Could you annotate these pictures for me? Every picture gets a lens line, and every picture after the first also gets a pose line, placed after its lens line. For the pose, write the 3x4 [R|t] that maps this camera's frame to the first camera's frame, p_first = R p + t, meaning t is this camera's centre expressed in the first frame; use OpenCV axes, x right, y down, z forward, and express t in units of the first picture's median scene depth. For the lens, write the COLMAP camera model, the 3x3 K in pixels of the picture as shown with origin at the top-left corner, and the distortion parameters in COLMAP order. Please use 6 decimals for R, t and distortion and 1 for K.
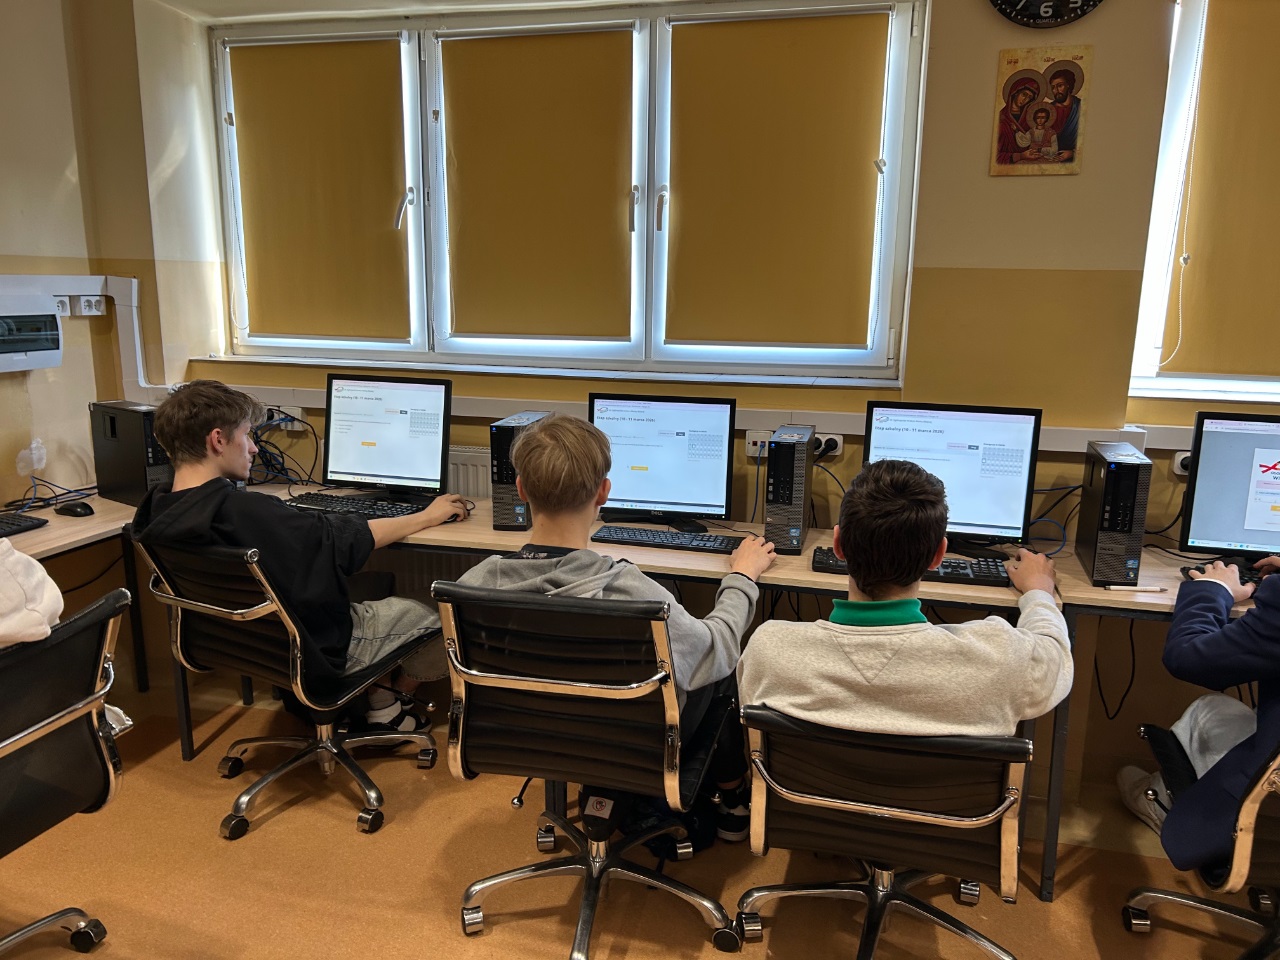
lens RADIAL K [[959.7, 0, 640.0], [0, 959.7, 480.0], [0, 0, 1]] dist [-0.000630, -0.005177]
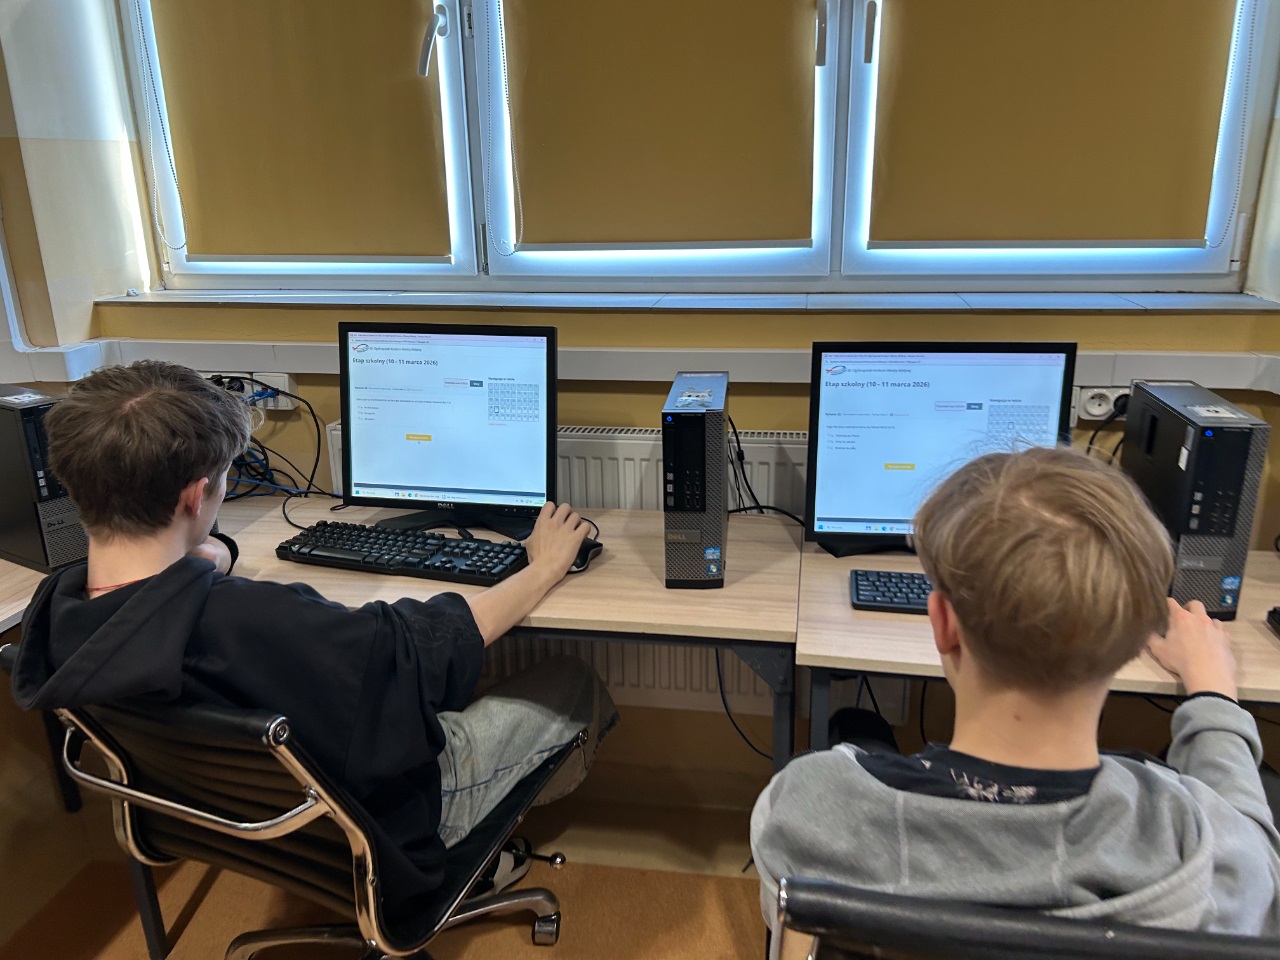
lens RADIAL K [[959.7, 0, 641.4], [0, 959.7, 460.2], [0, 0, 1]] dist [0.006885, 0.011828]
pose [[0.996156, -0.052595, 0.070047, -0.208080], [0.046058, 0.994705, 0.091871, -0.081224], [-0.074508, -0.088292, 0.993304, 0.432412]]
